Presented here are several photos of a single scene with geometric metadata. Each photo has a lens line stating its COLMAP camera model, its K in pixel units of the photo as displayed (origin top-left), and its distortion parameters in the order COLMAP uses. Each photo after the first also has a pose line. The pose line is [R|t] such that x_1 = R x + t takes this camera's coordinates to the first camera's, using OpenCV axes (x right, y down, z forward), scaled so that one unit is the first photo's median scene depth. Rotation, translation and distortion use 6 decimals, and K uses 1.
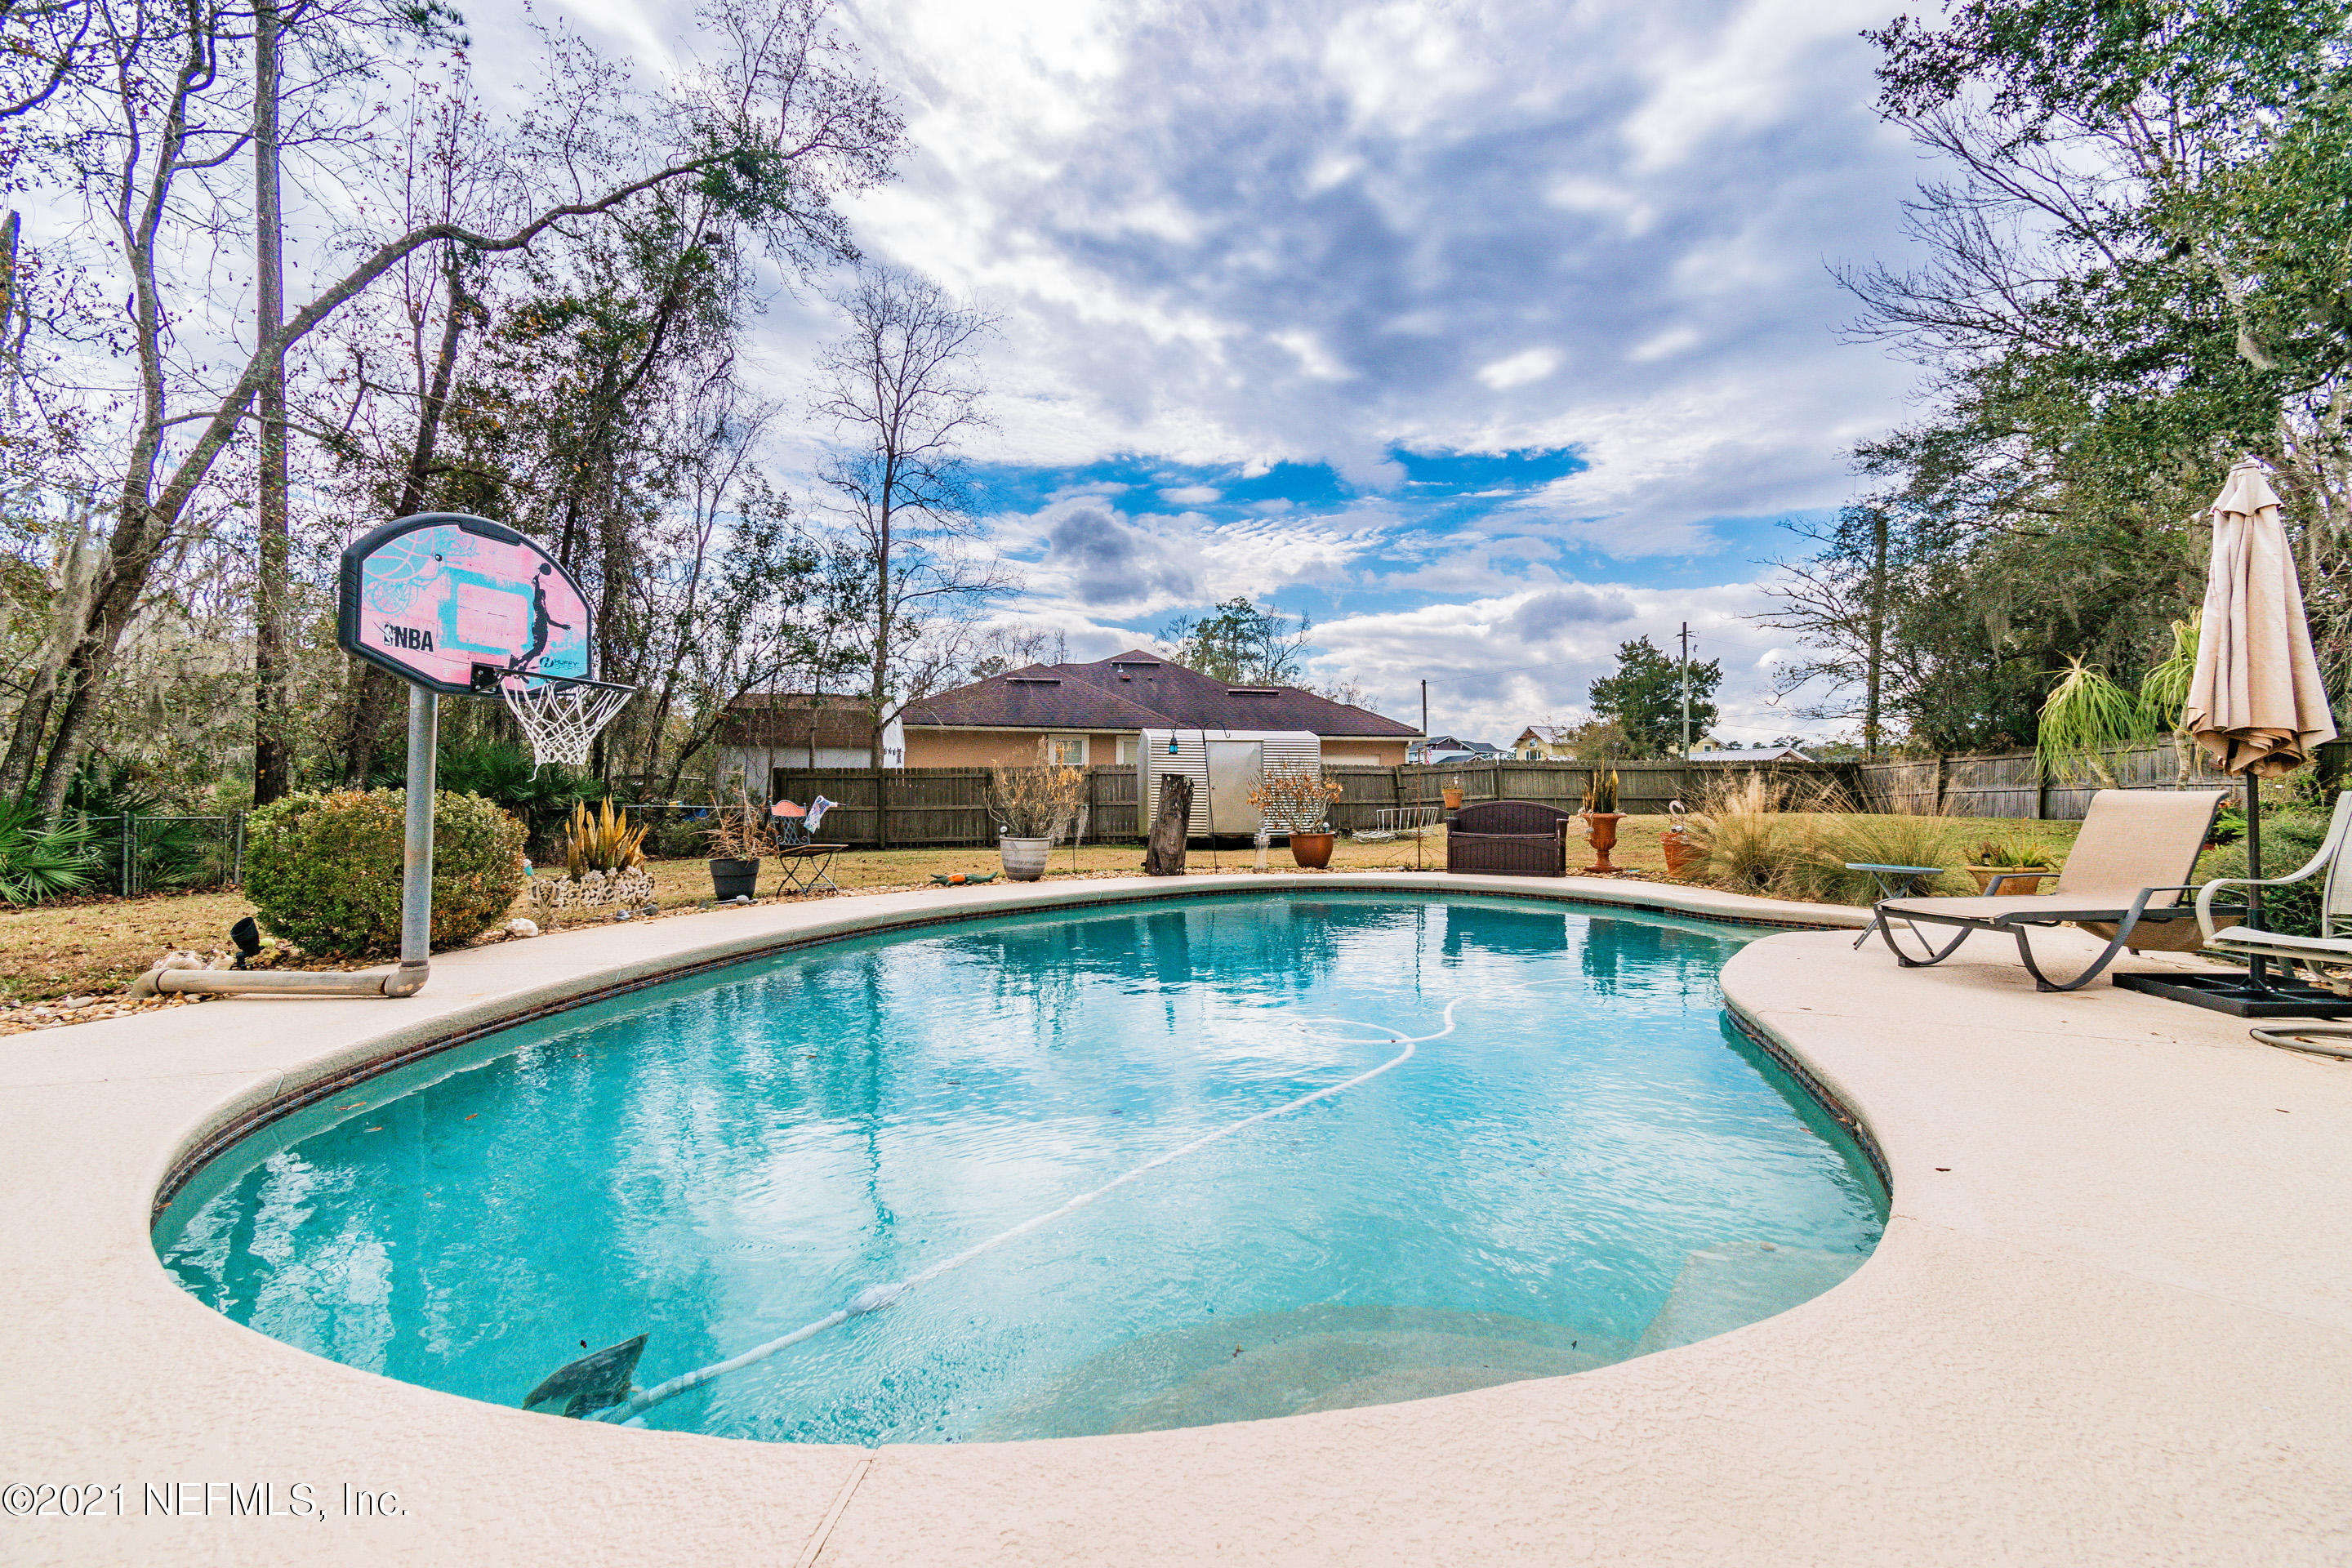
lens RADIAL K [[1049.0, 0, 1254.2], [0, 1049.0, 782.9], [0, 0, 1]] dist [-0.001304, -0.000105]
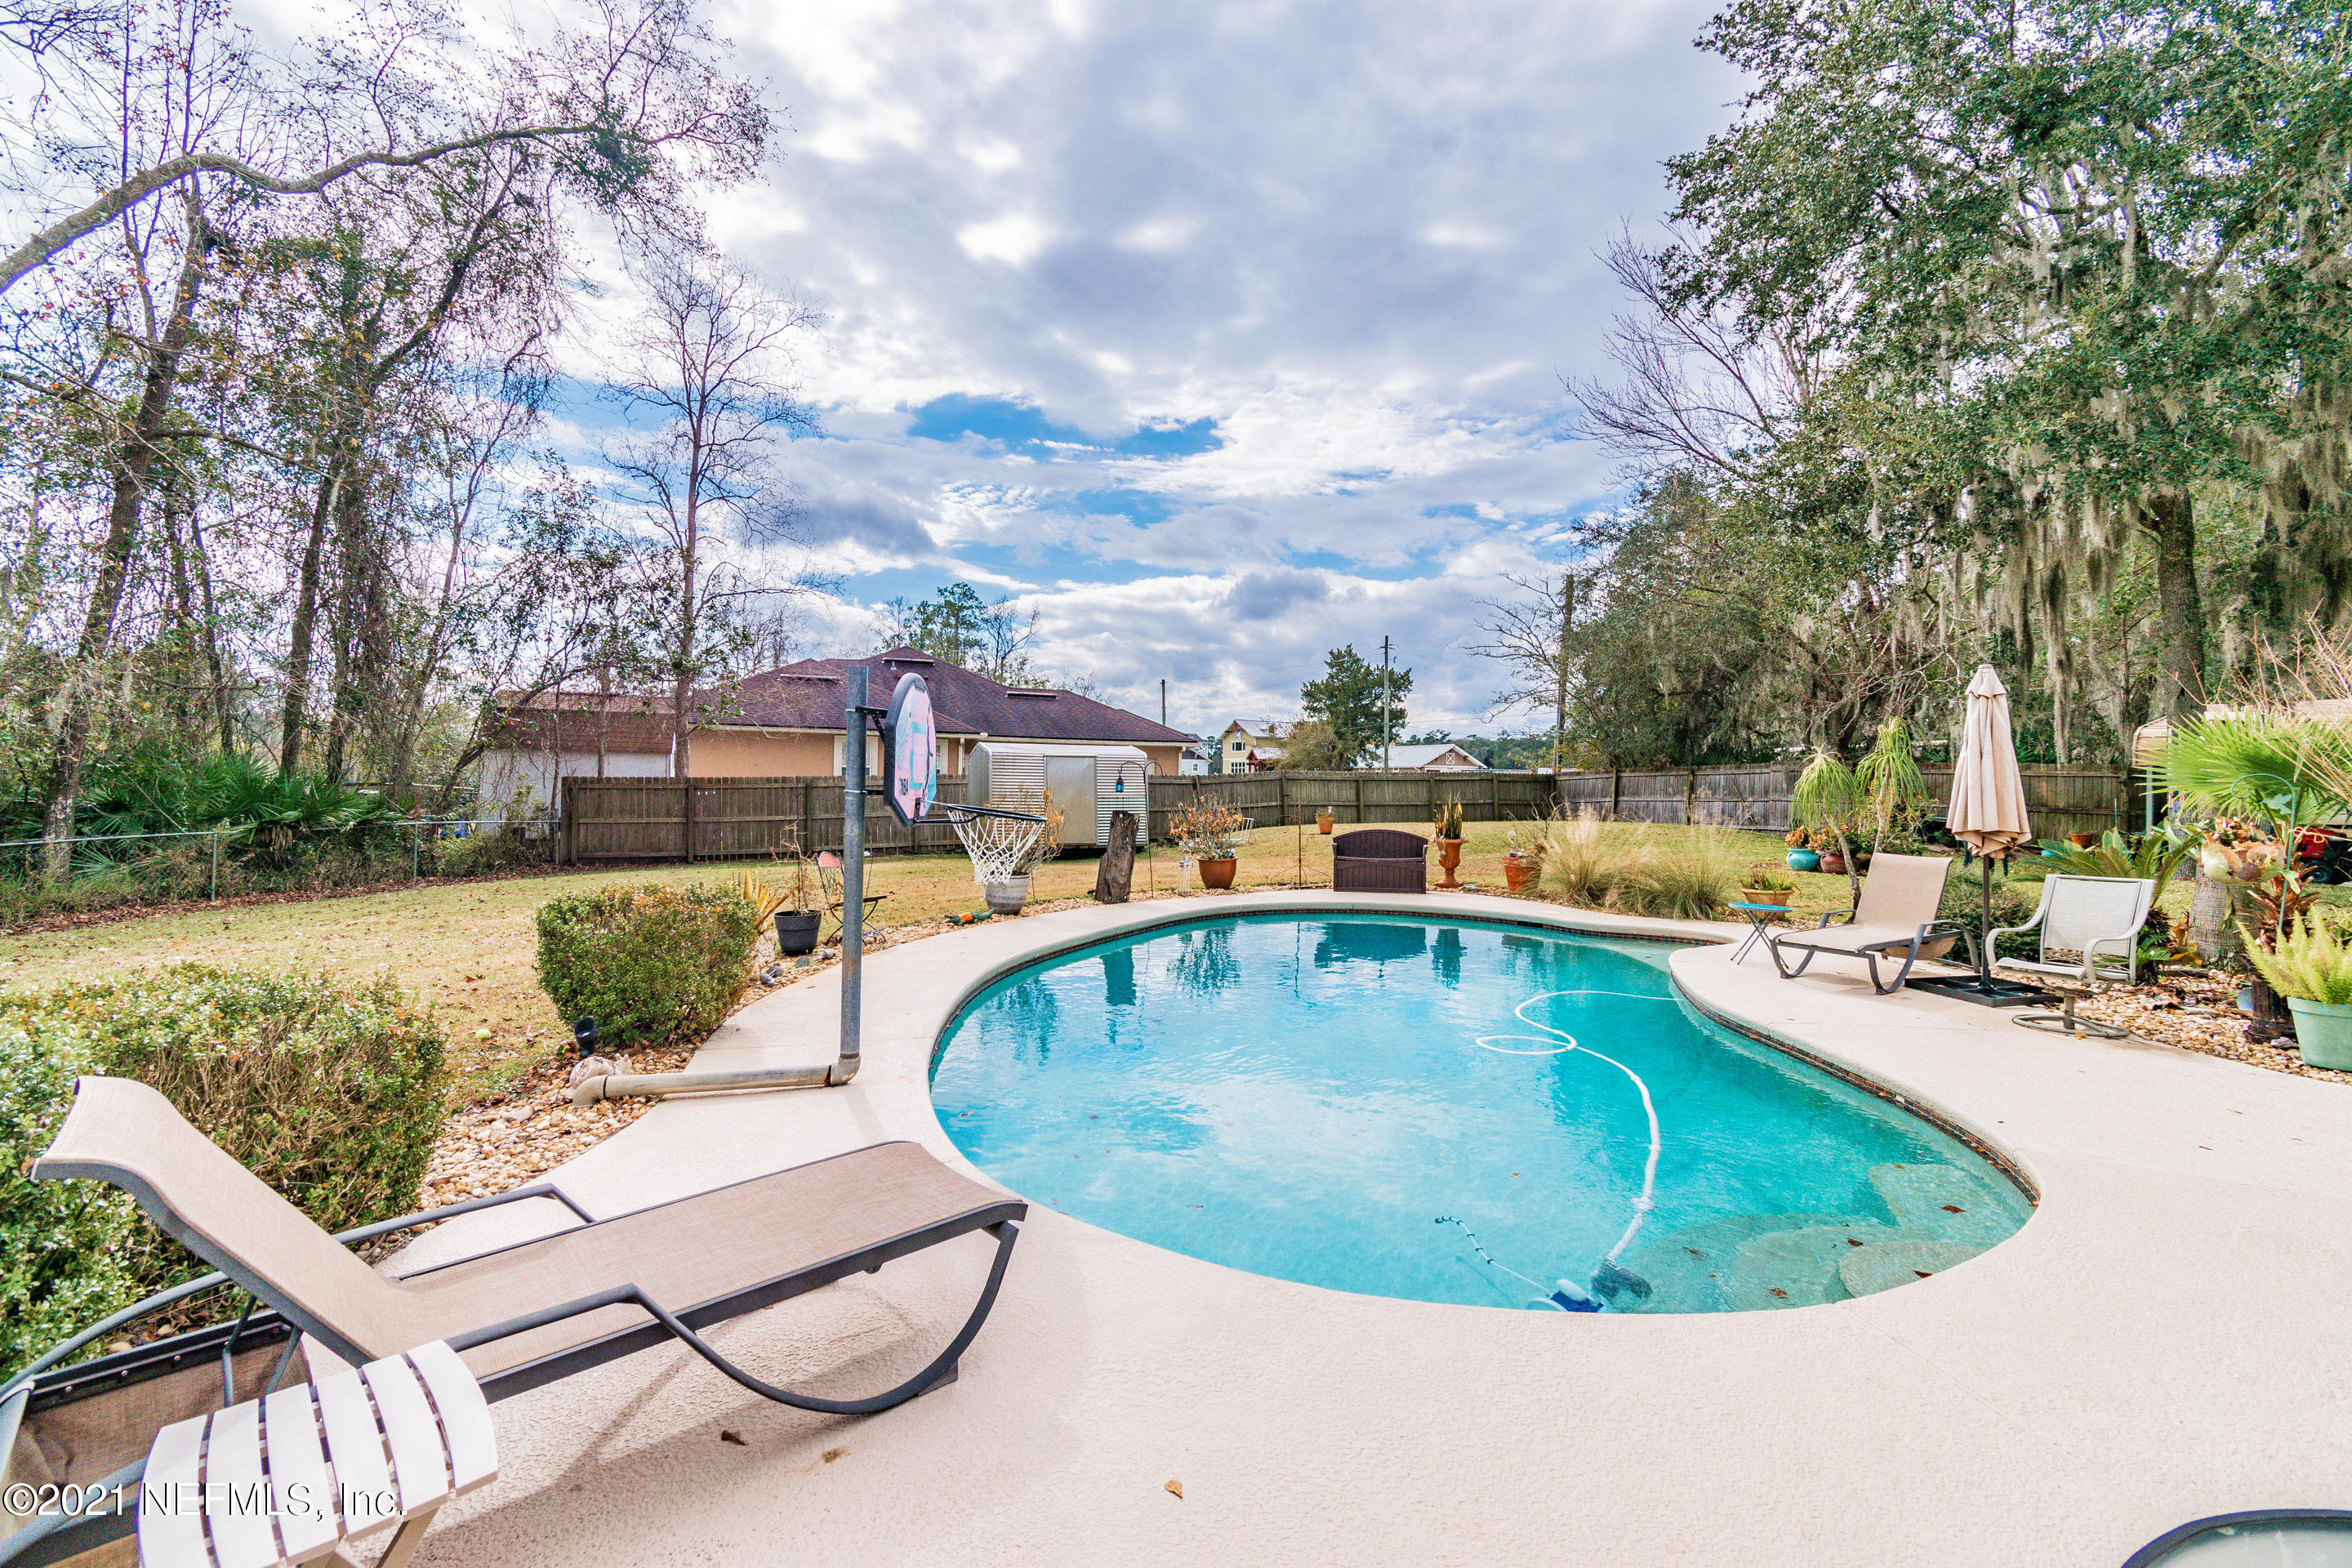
lens RADIAL K [[1025.3, 0, 1272.5], [0, 1025.3, 780.0], [0, 0, 1]] dist [-0.001202, 0.000075]
pose [[0.951530, 0.009677, 0.307403, -0.195499], [-0.013868, 0.999838, 0.011452, -0.042347], [-0.307243, -0.015160, 0.951510, -0.061772]]
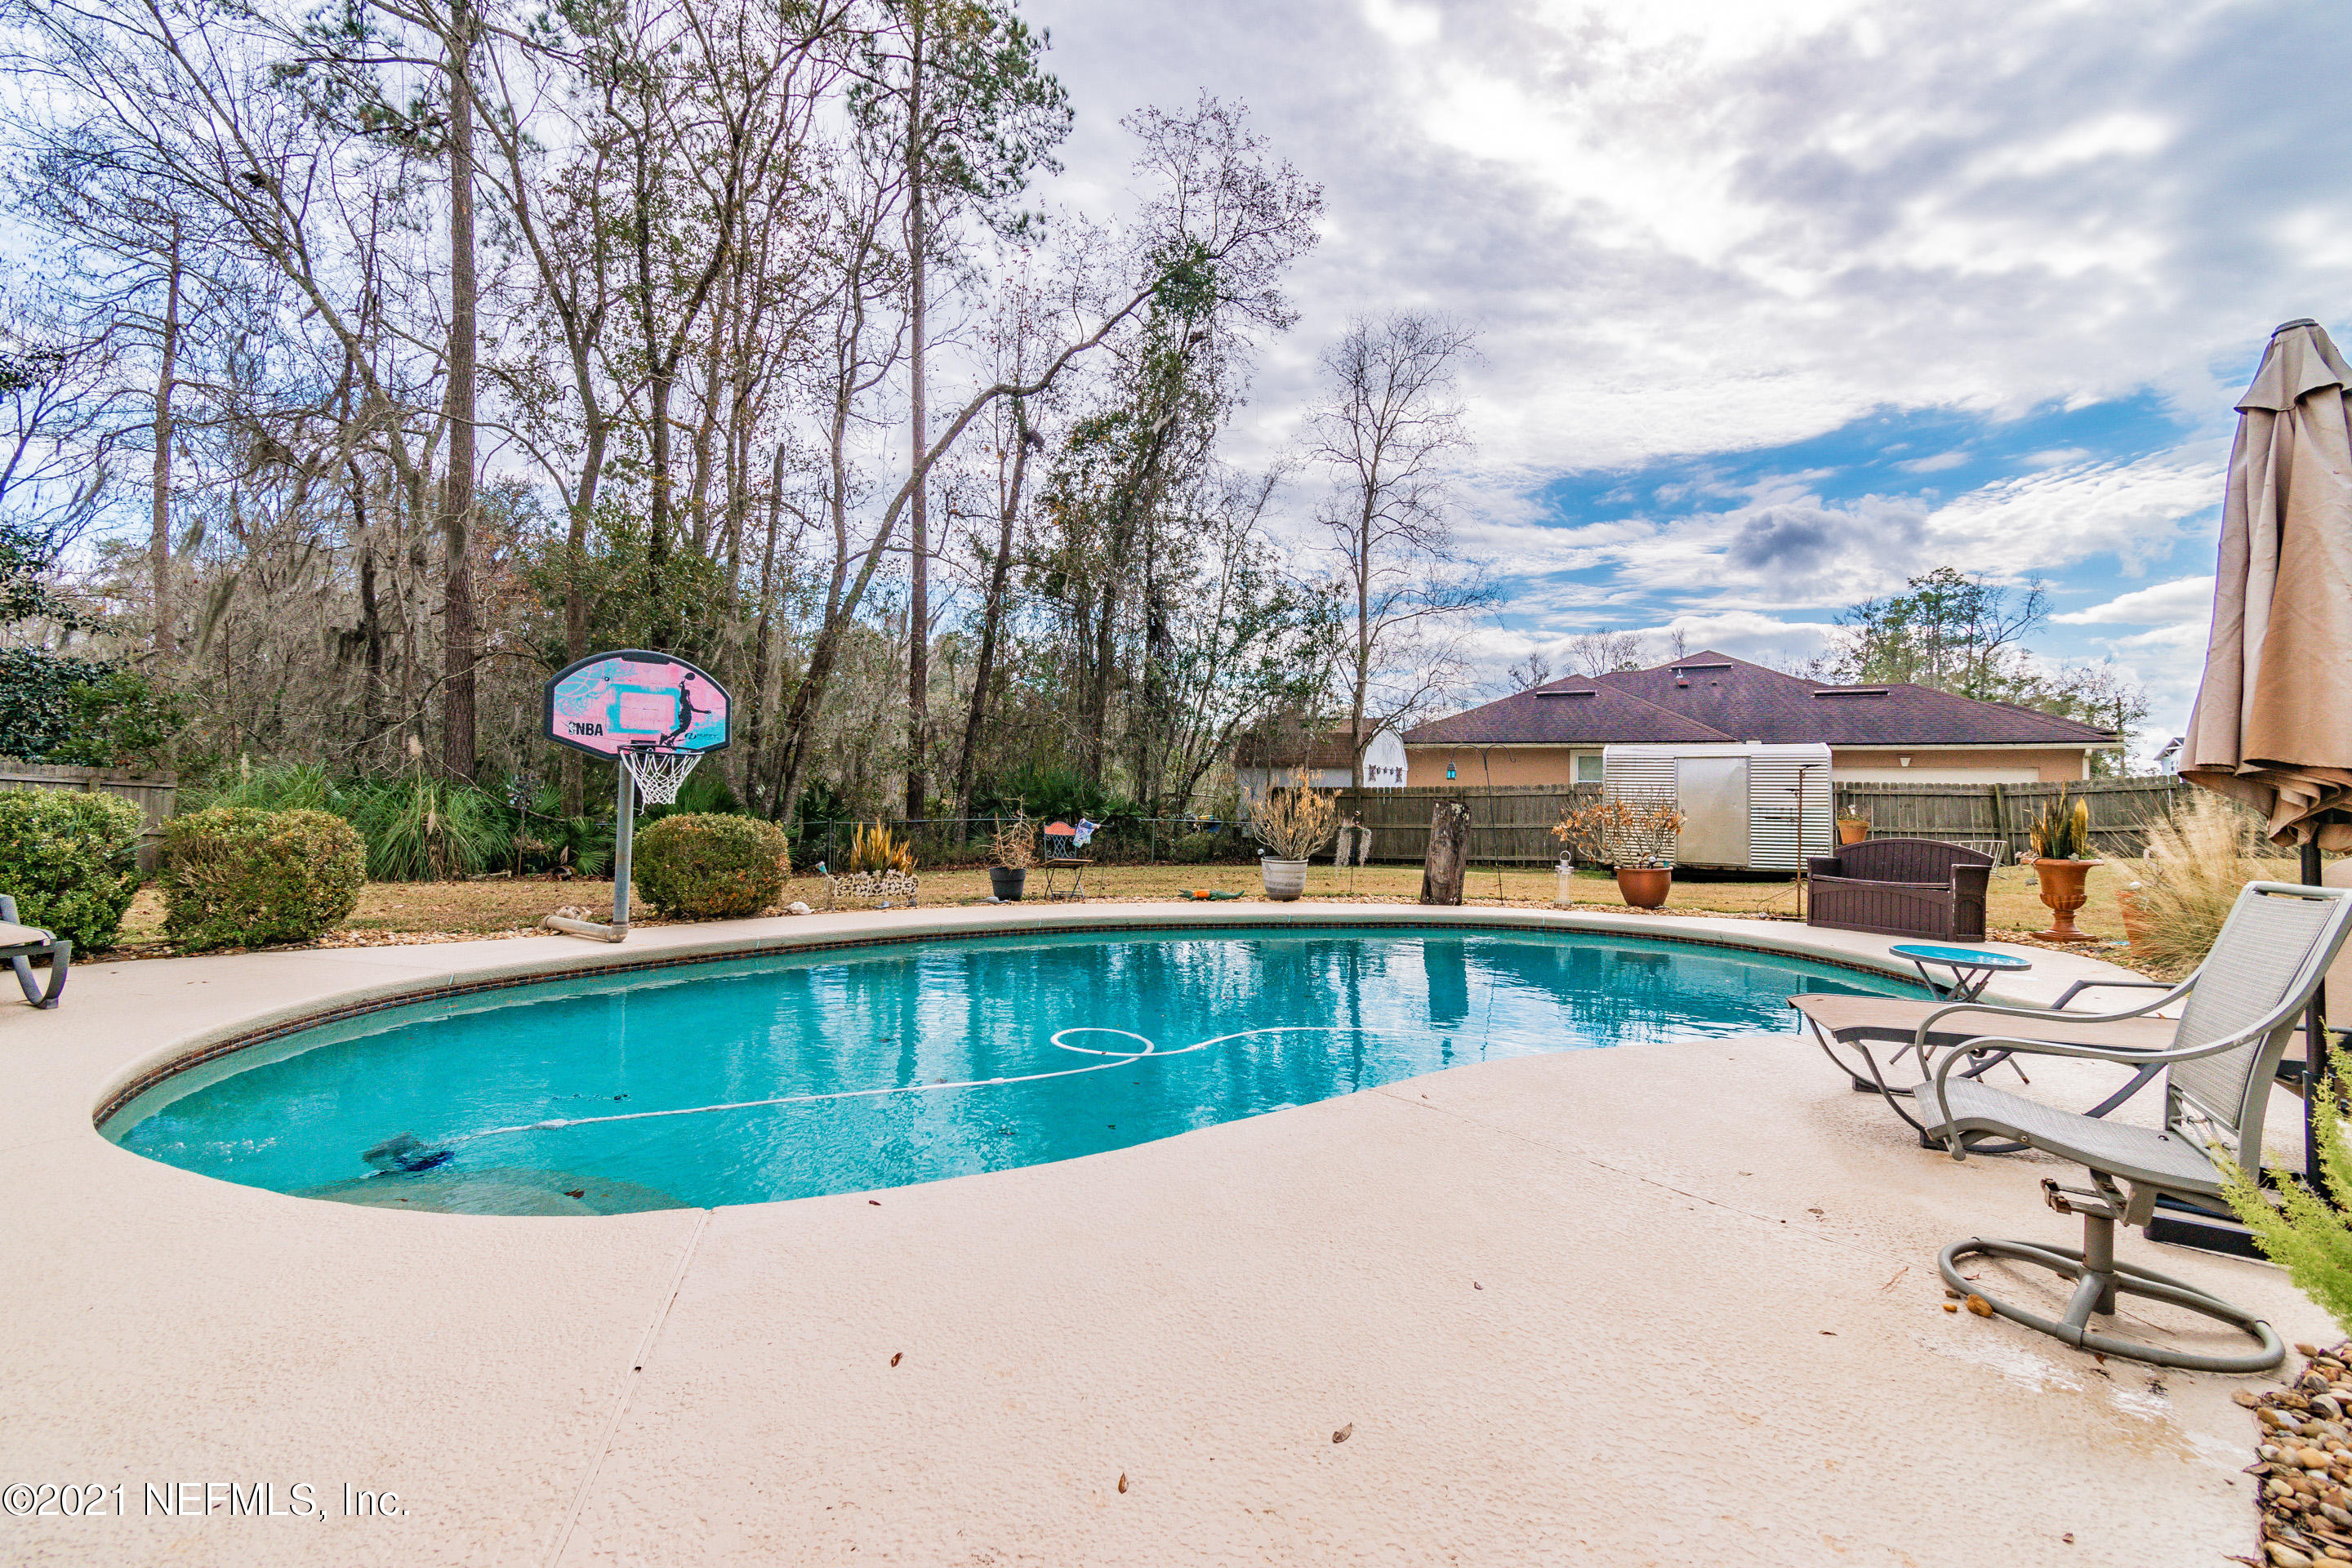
lens RADIAL K [[1093.6, 0, 1220.9], [0, 1093.6, 784.8], [0, 0, 1]] dist [-0.000372, -0.000020]
pose [[0.802455, -0.000696, -0.596713, 0.264905], [-0.005657, 0.999946, -0.008774, -0.009458], [0.596686, 0.010416, 0.802407, 0.048113]]
